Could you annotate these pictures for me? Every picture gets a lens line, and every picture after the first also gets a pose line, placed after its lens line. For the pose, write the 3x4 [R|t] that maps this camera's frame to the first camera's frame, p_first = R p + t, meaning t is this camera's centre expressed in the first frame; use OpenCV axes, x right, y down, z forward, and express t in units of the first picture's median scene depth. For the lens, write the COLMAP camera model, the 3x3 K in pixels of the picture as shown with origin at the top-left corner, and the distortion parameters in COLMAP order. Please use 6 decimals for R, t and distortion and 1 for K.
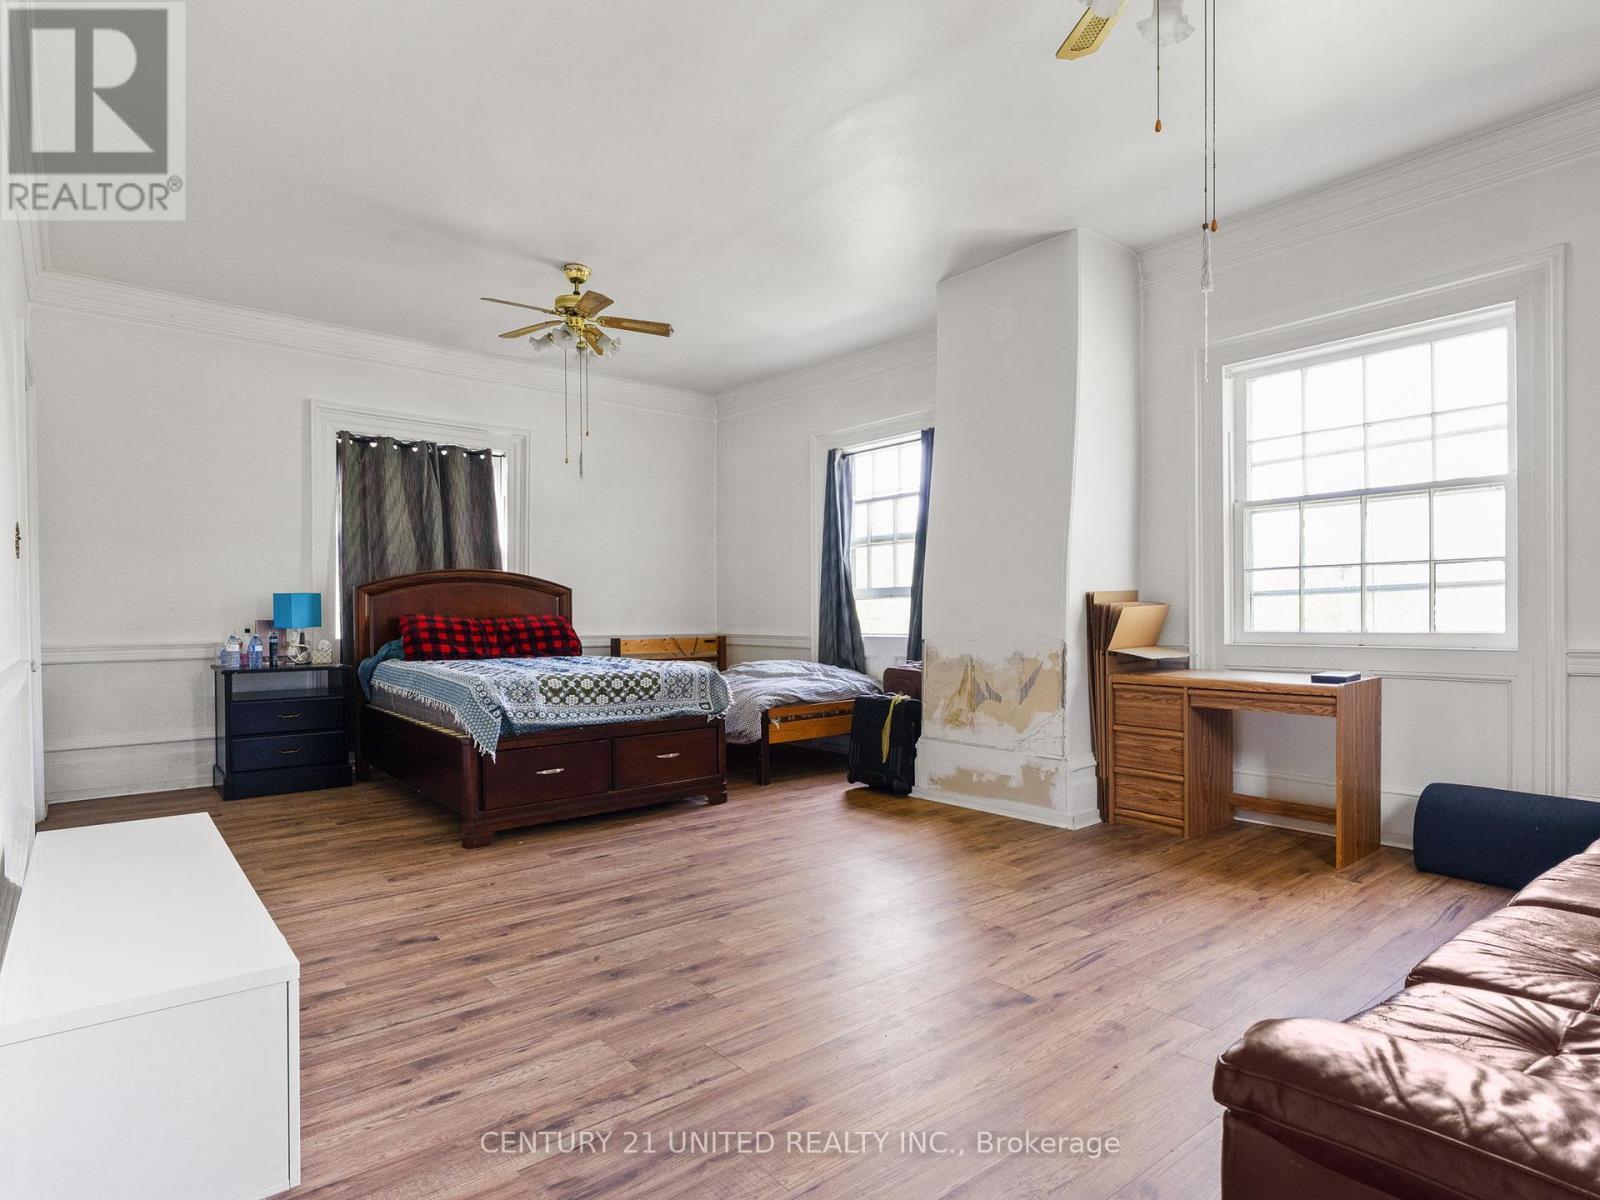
lens RADIAL K [[971.7, 0, 797.3], [0, 971.7, 595.9], [0, 0, 1]] dist [0.000108, 0.003223]
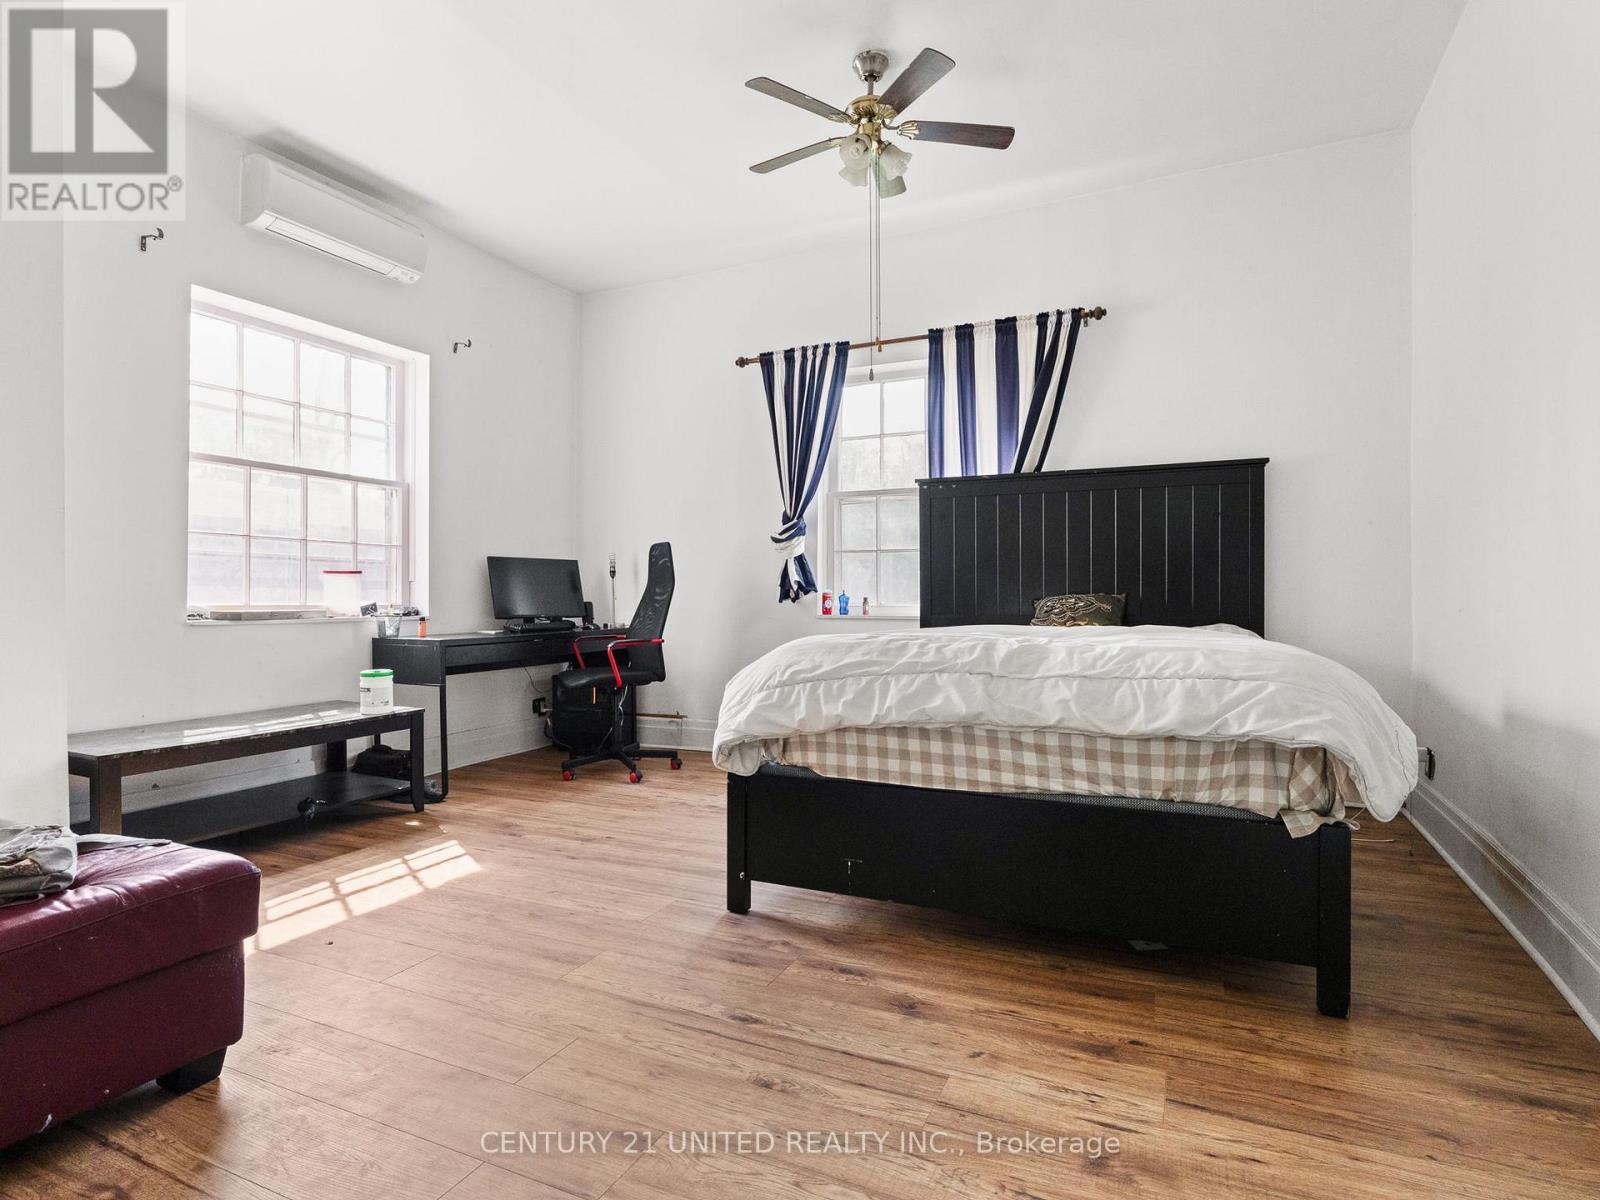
lens RADIAL K [[971.7, 0, 797.3], [0, 971.7, 595.9], [0, 0, 1]] dist [0.000108, 0.003223]
pose [[-0.441187, 0.002985, 0.897410, -0.530448], [0.001963, 0.999995, -0.002361, 0.029491], [-0.897413, 0.000720, -0.441191, 0.940599]]
